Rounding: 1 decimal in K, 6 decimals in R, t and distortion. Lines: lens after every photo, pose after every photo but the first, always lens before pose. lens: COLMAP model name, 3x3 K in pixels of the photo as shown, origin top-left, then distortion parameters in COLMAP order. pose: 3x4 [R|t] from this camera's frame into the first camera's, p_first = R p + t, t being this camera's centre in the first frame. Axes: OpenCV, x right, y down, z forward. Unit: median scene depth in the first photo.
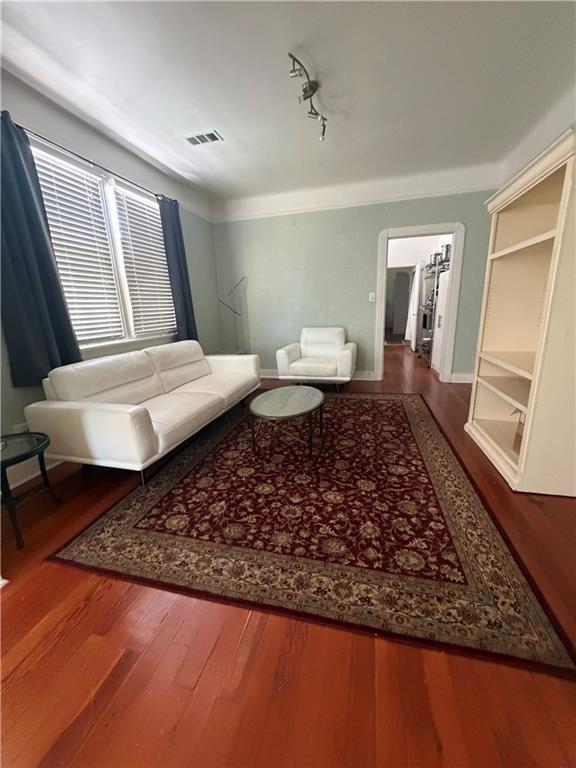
lens RADIAL K [[309.0, 0, 286.1], [0, 309.0, 385.8], [0, 0, 1]] dist [0.002437, -0.000060]
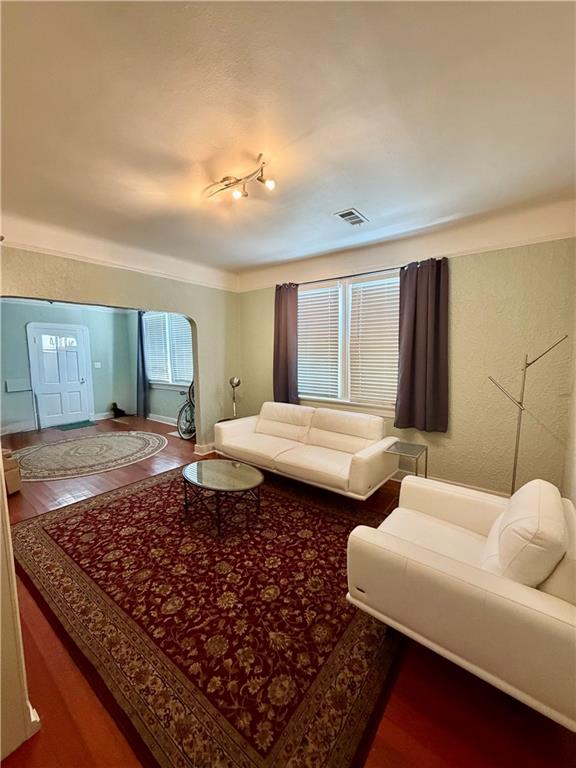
lens RADIAL K [[309.0, 0, 286.5], [0, 309.0, 382.3], [0, 0, 1]] dist [0.002437, -0.000060]
pose [[-0.396544, 0.127323, -0.909143, 1.023841], [-0.213434, 0.950411, 0.226197, -0.653804], [0.892860, 0.283739, -0.349705, 1.755893]]
